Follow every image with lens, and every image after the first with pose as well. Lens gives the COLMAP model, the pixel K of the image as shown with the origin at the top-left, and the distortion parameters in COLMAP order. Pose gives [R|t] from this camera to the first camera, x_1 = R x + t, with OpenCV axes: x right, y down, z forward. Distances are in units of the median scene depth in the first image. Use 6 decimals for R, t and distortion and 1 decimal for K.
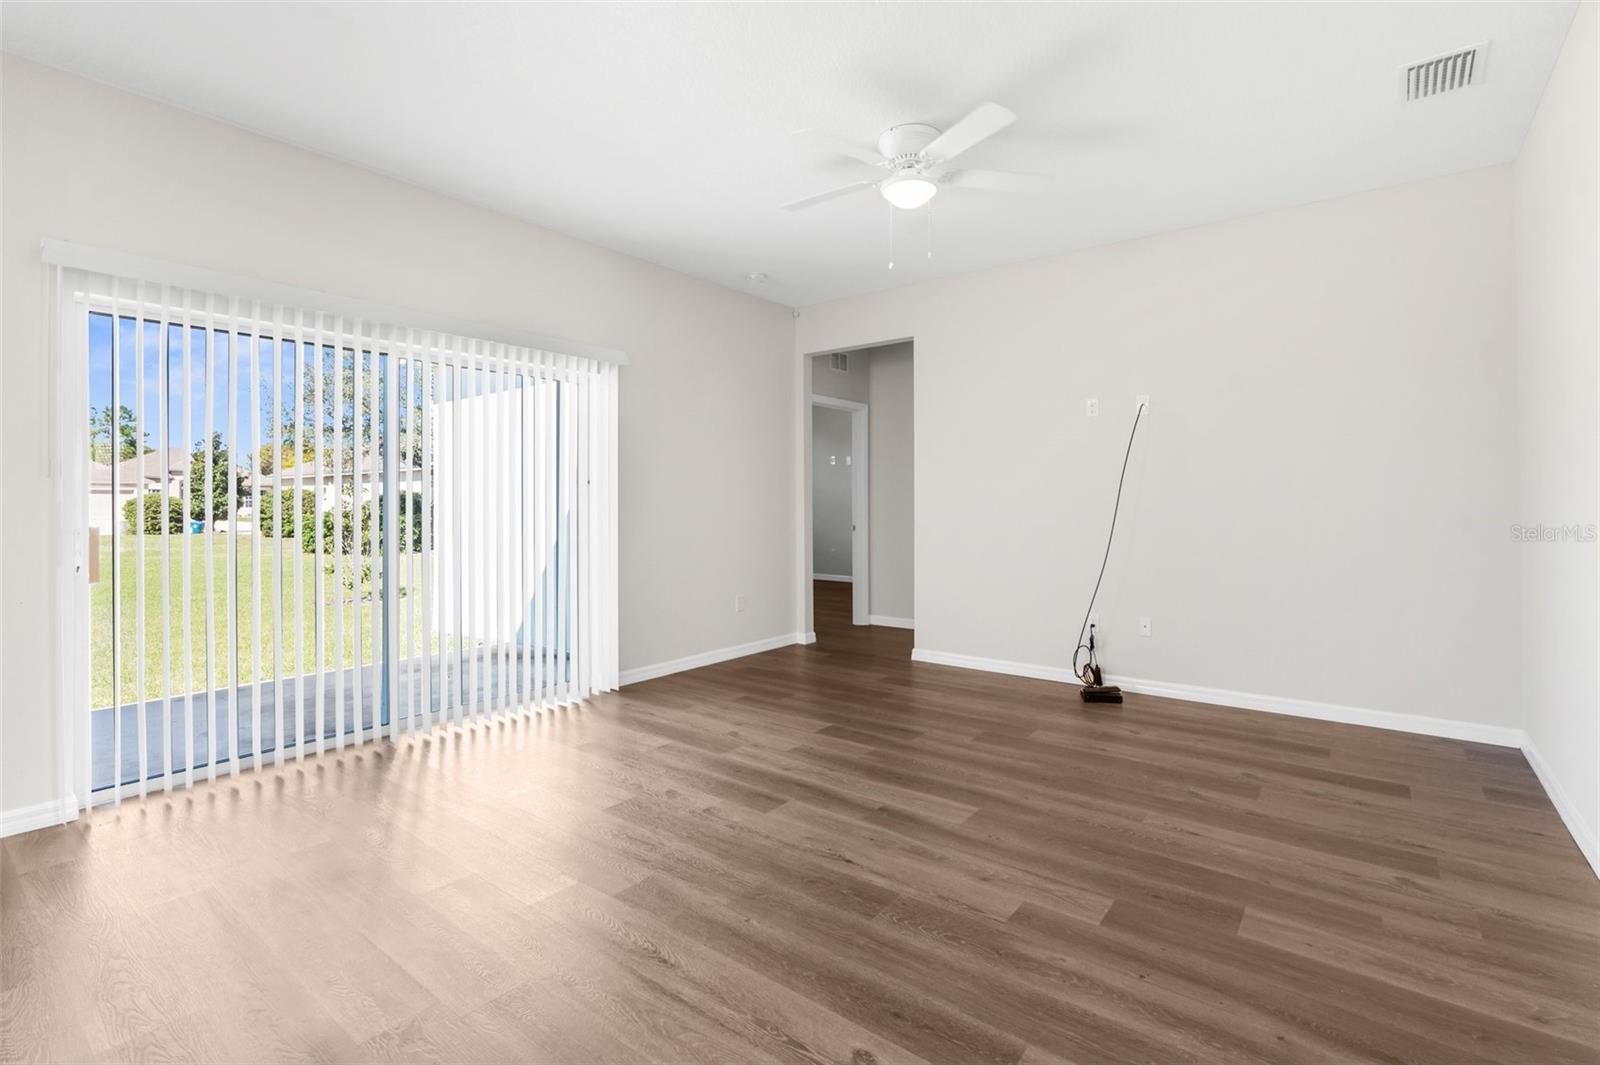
lens RADIAL K [[730.3, 0, 795.4], [0, 730.3, 509.3], [0, 0, 1]] dist [-0.000103, 0.000128]
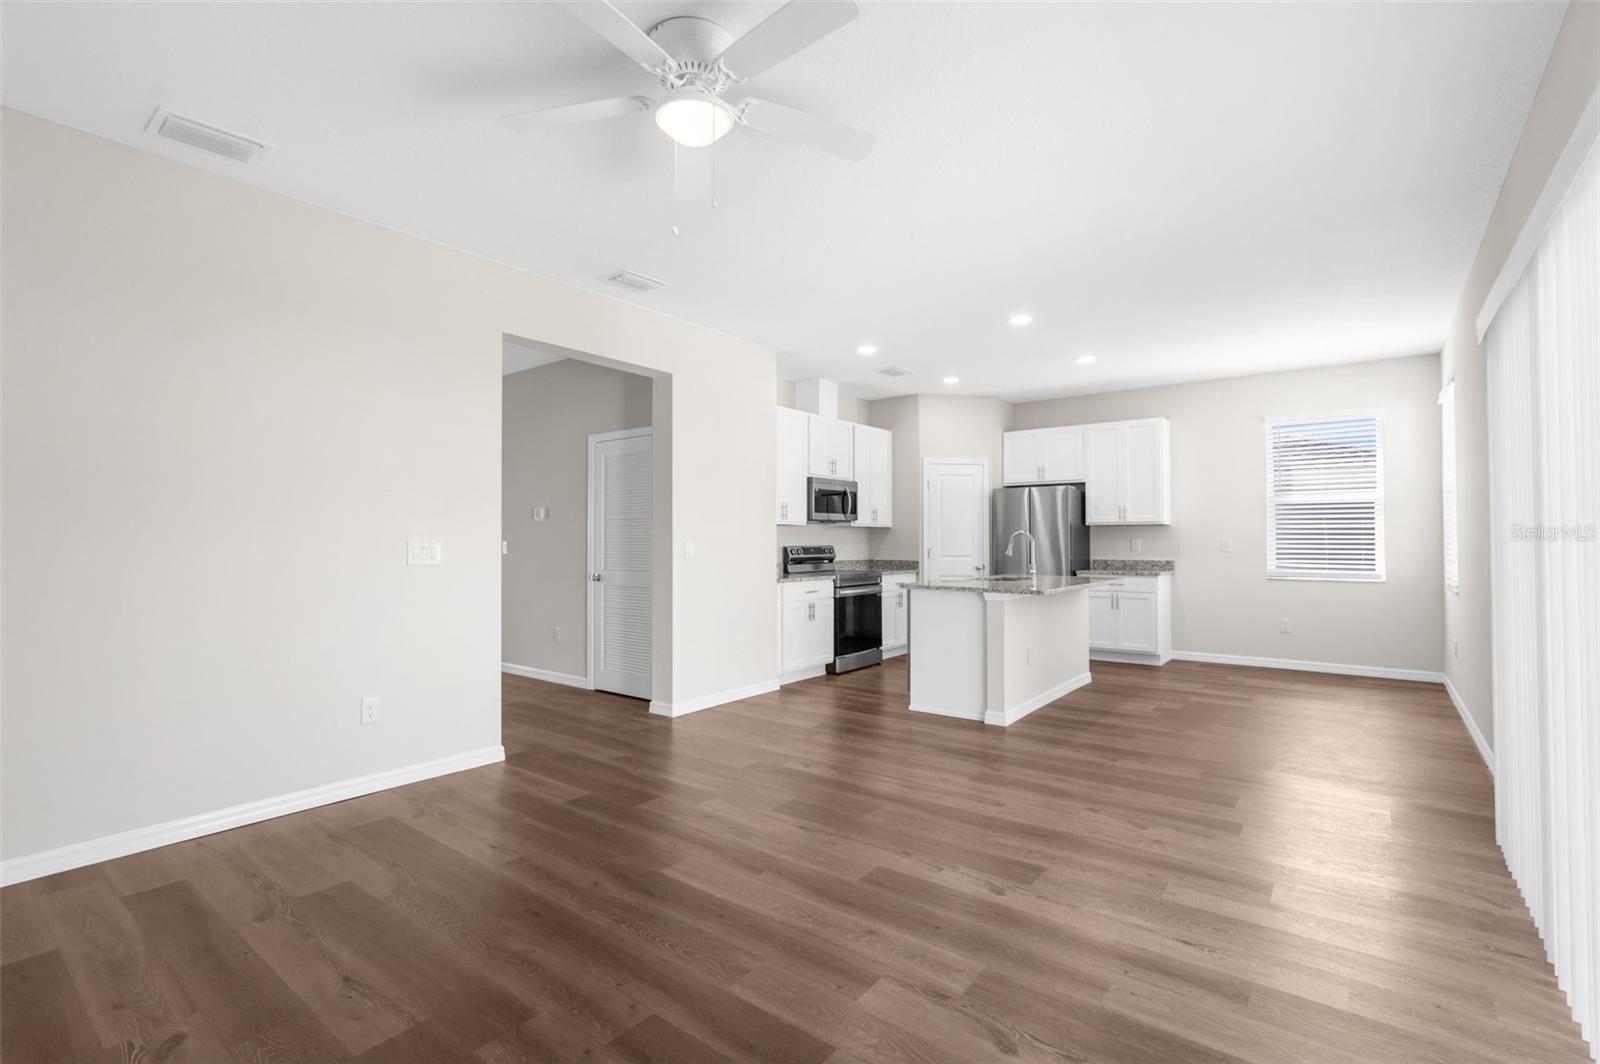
lens RADIAL K [[725.5, 0, 800.0], [0, 725.5, 532.0], [0, 0, 1]] dist [-0.012794, 0.000163]
pose [[-0.999958, 0.009149, -0.000437, 0.054917], [0.009151, 0.999950, -0.004067, -0.029715], [0.000400, -0.004070, -0.999992, 1.729171]]
